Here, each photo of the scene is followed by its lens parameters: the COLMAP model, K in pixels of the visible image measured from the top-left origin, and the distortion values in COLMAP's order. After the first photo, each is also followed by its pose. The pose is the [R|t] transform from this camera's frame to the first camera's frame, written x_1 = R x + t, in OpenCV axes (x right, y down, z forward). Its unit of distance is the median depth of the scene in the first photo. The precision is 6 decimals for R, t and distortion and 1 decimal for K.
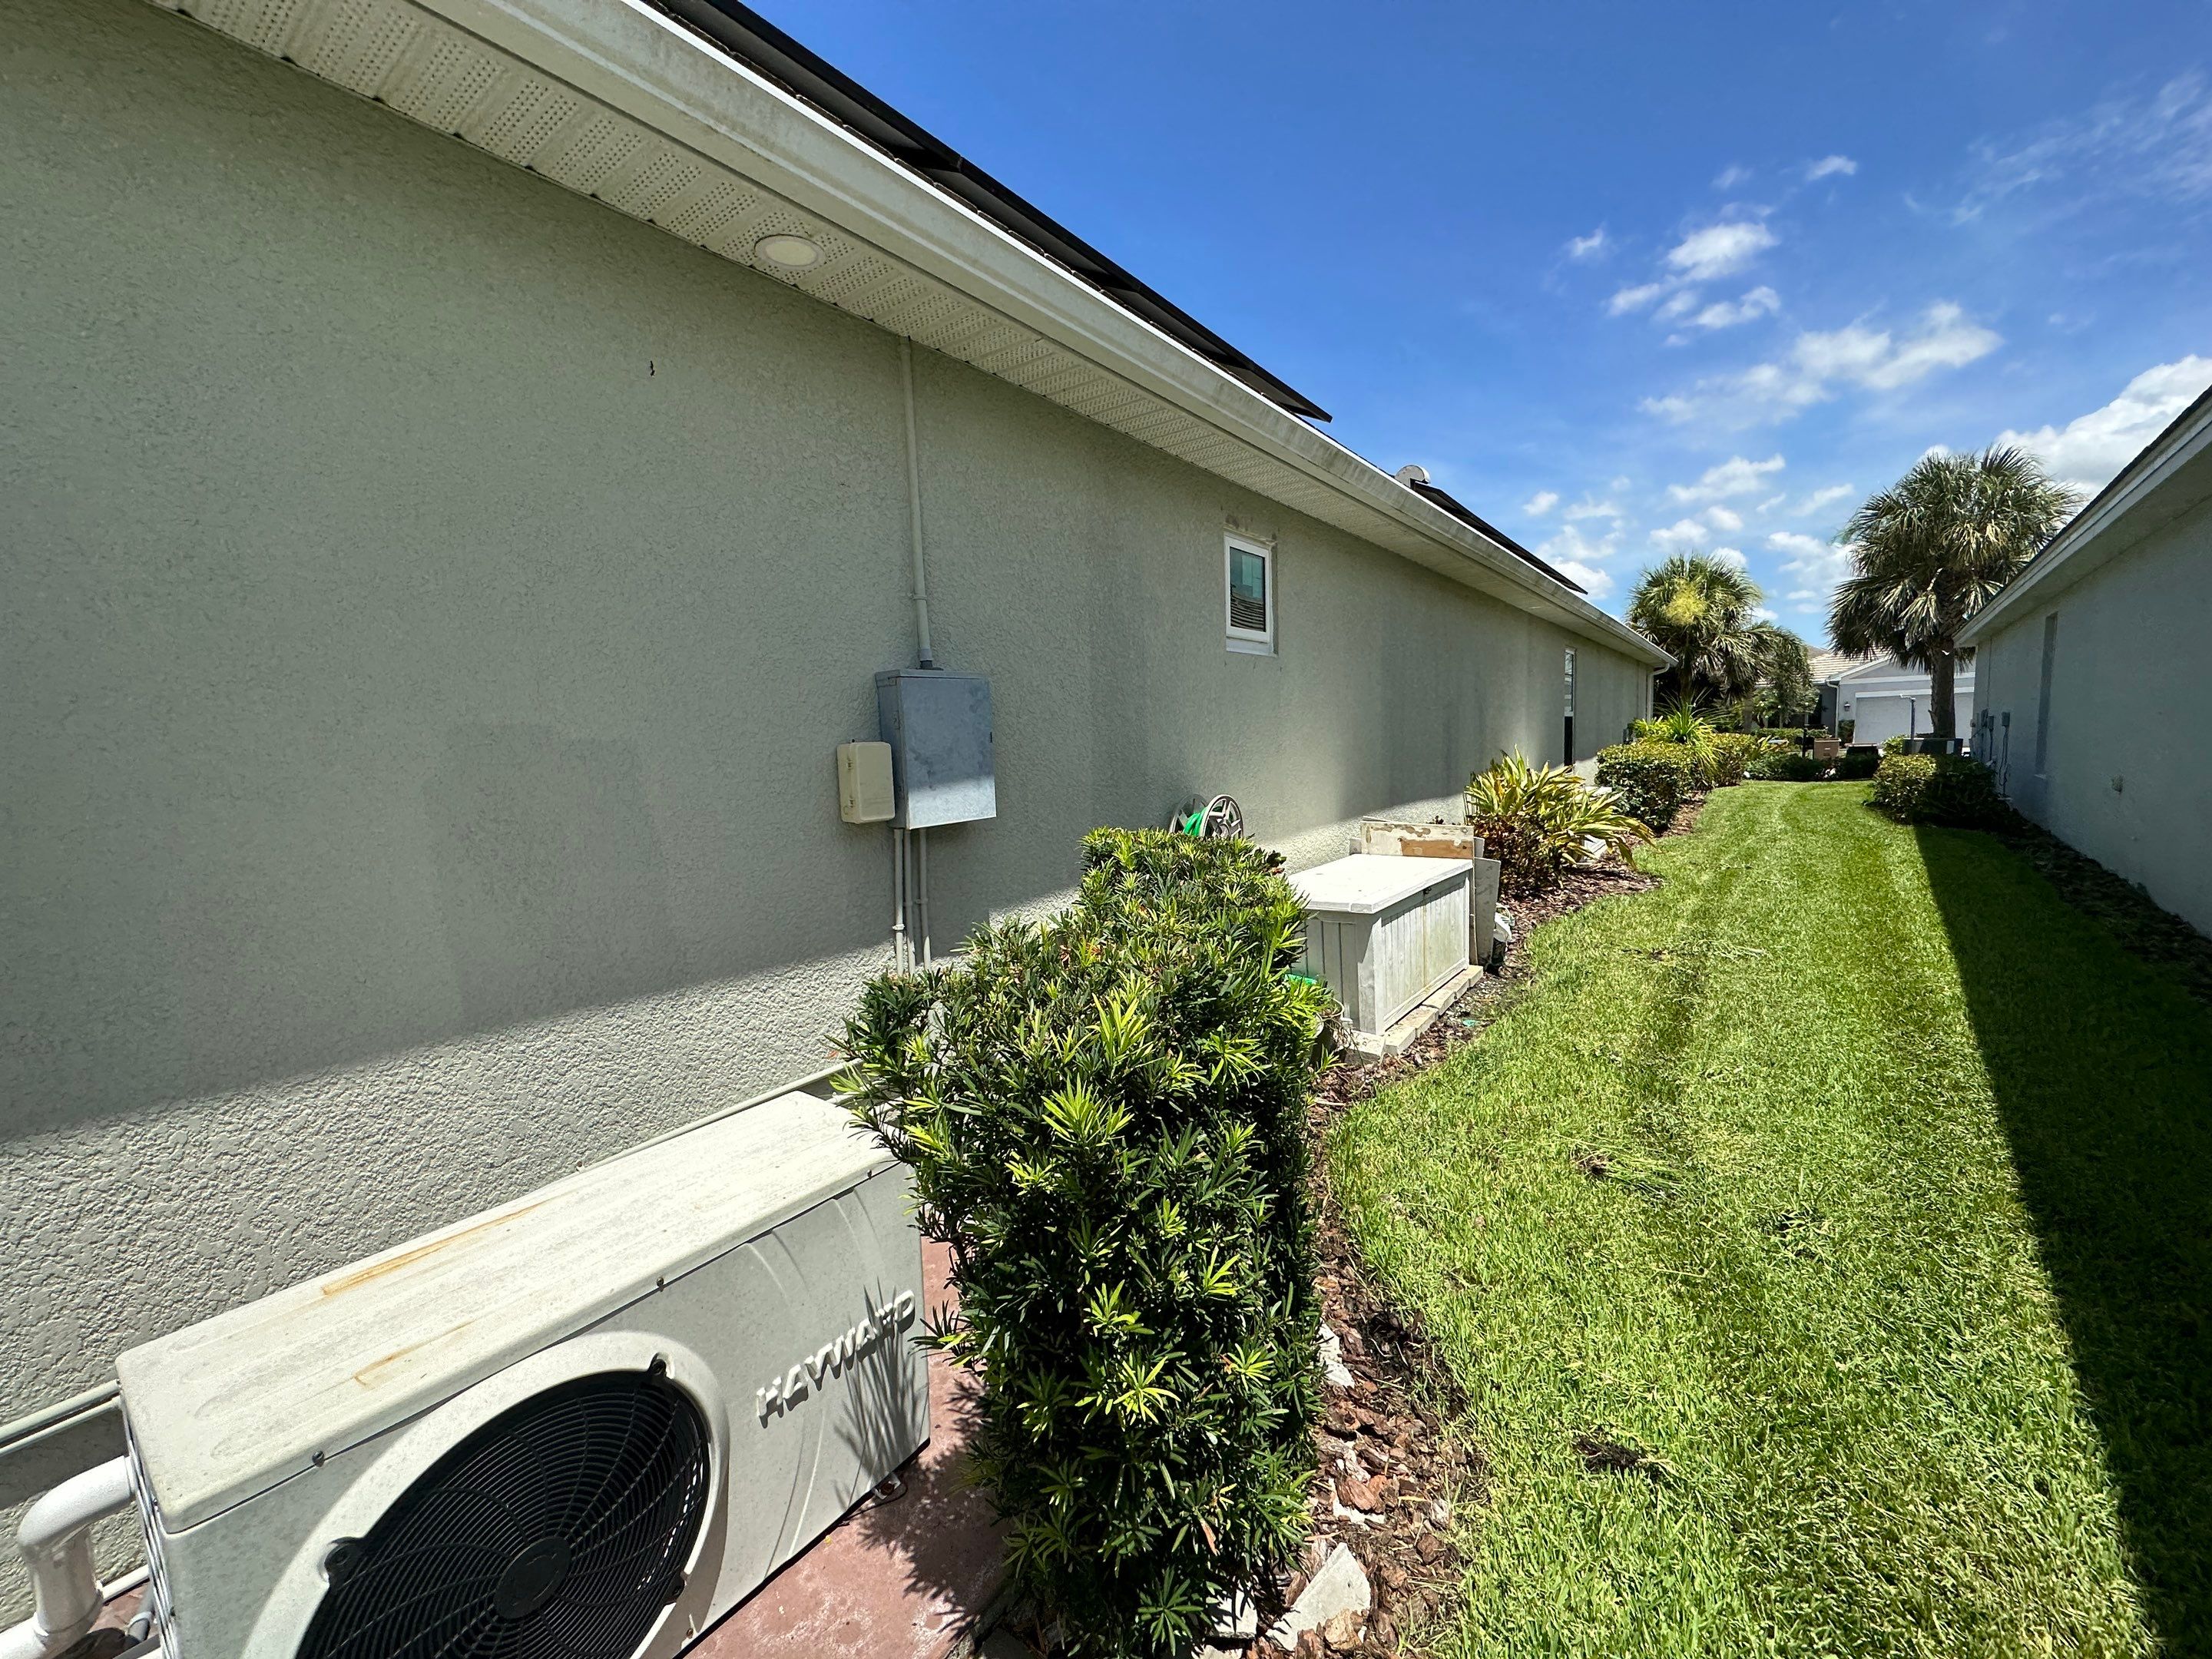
lens RADIAL K [[882.7, 0, 1110.6], [0, 882.7, 832.5], [0, 0, 1]] dist [0.000238, -0.000700]
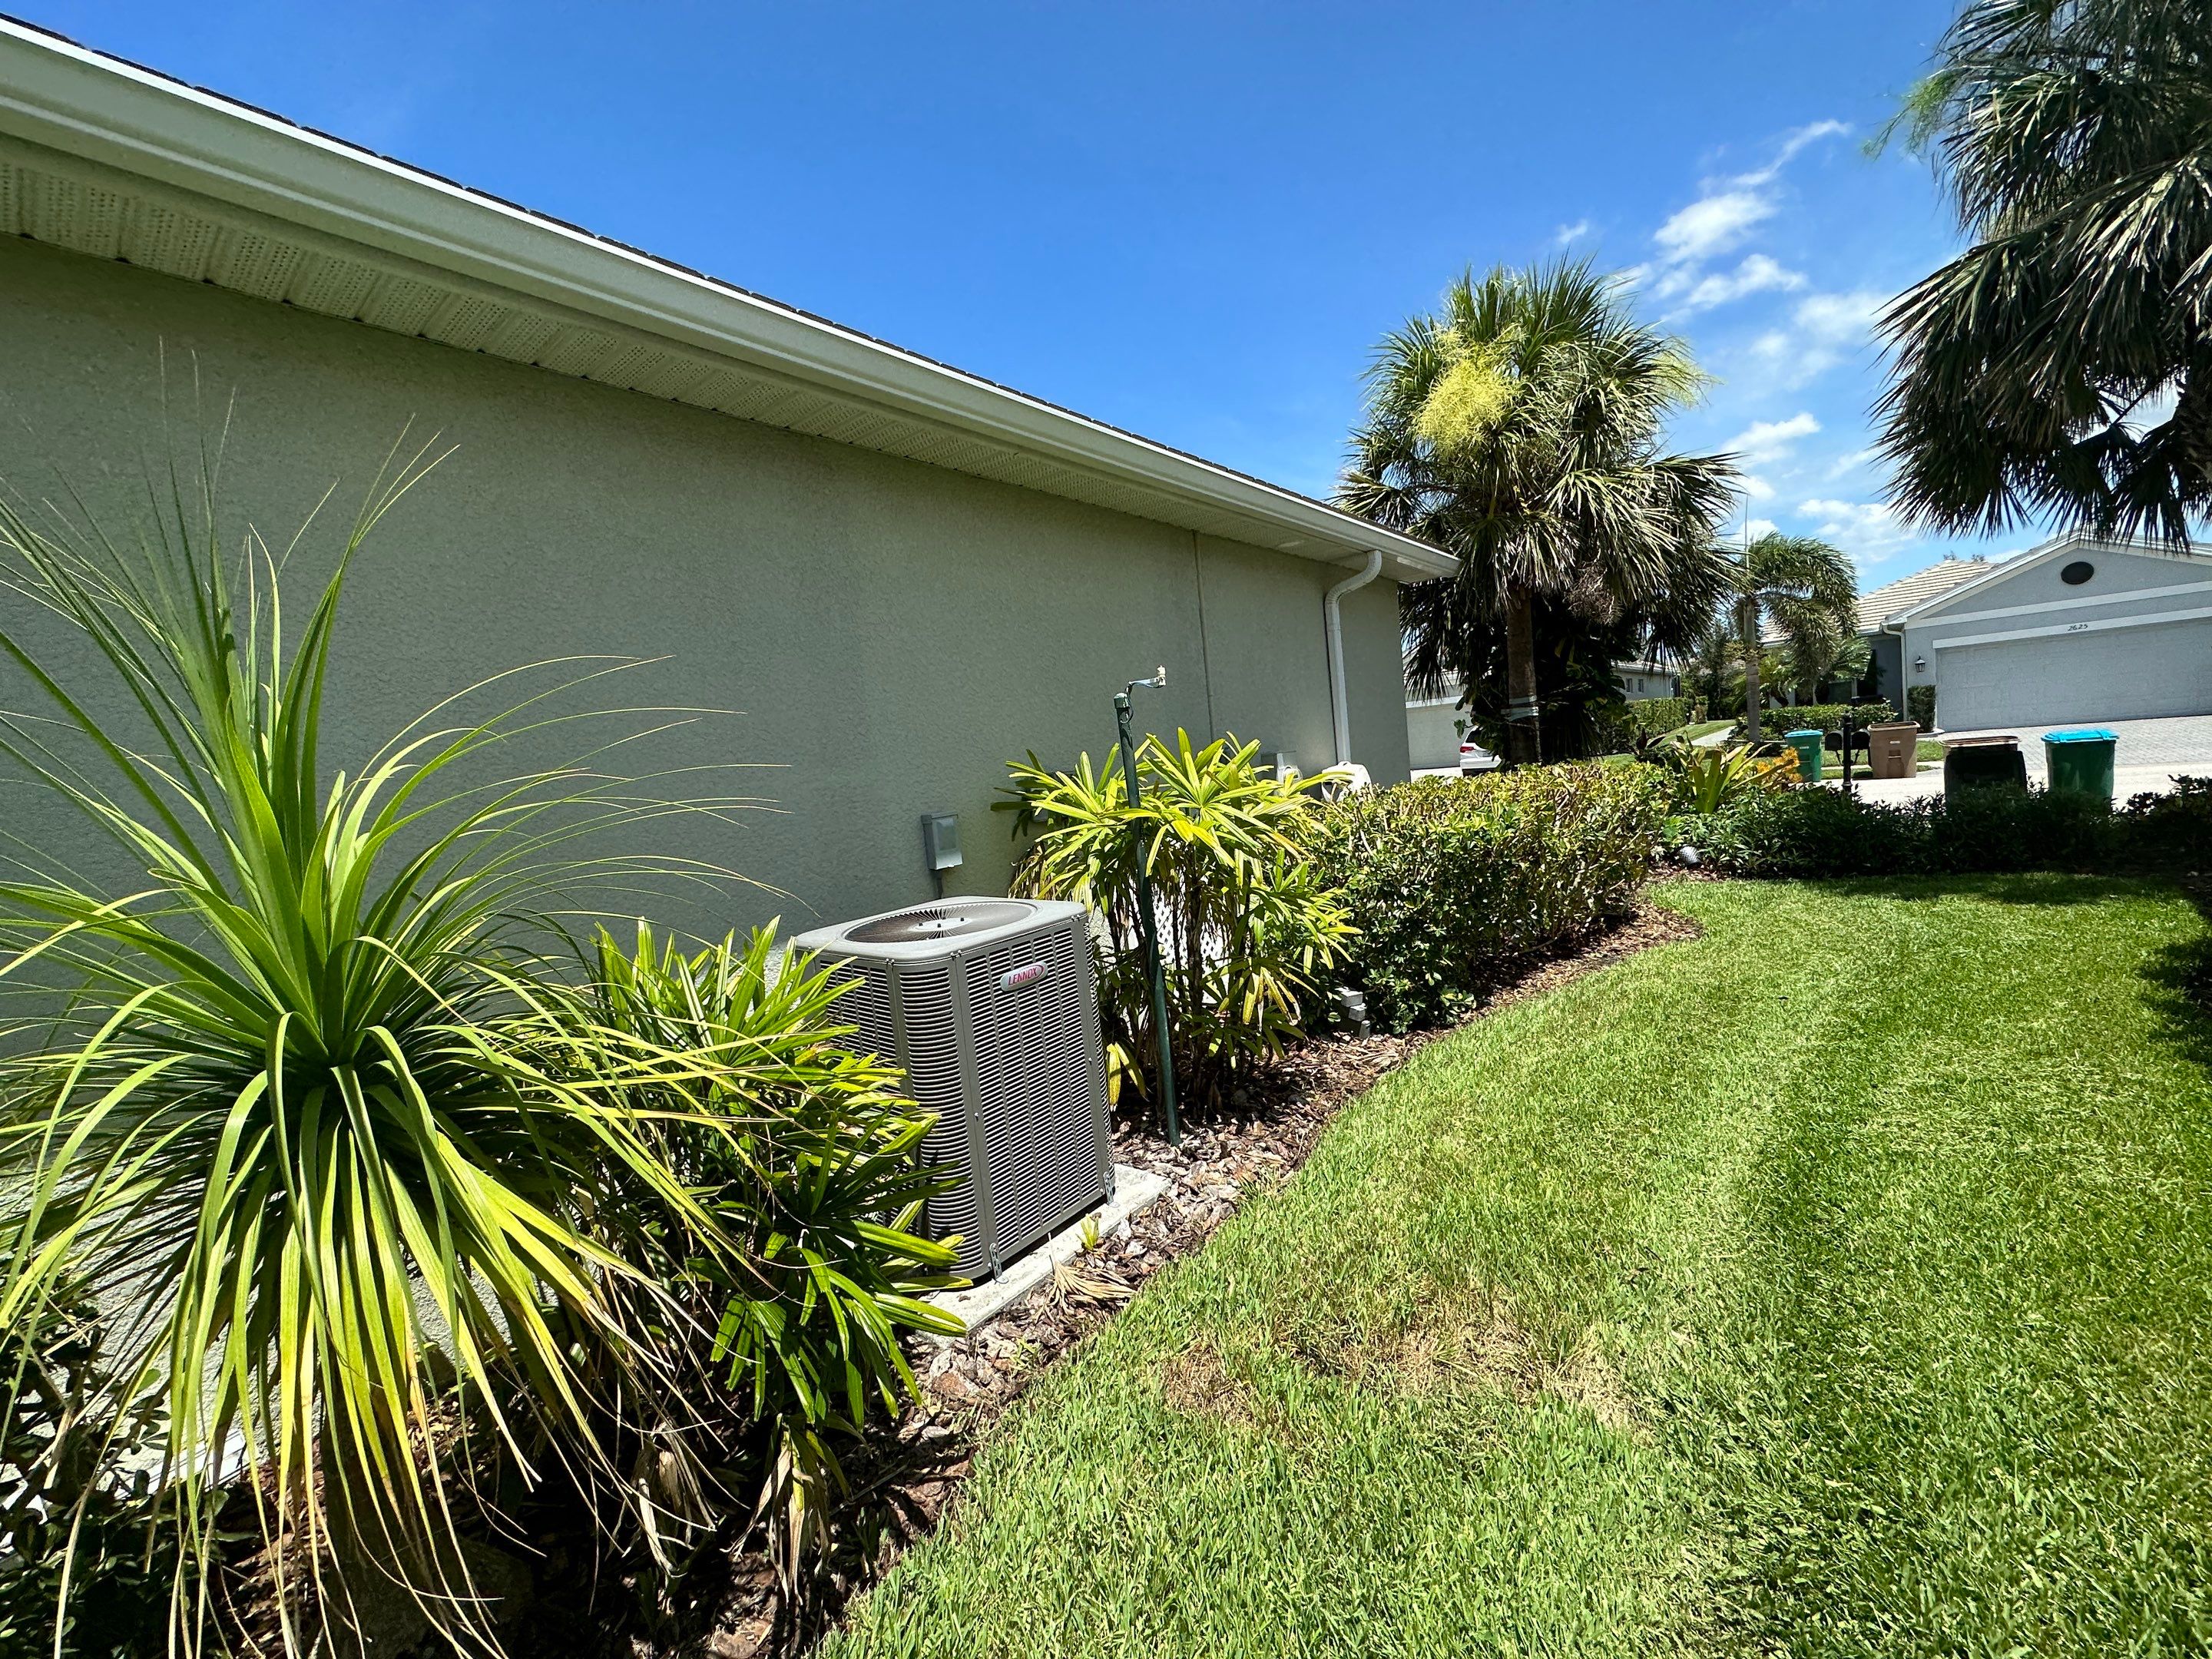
lens RADIAL K [[882.7, 0, 1081.9], [0, 882.7, 799.5], [0, 0, 1]] dist [0.000238, -0.000700]
pose [[0.996504, -0.060478, -0.057644, 0.625148], [0.057090, 0.996641, -0.058717, -0.103461], [0.061002, 0.055220, 0.996609, 0.790192]]
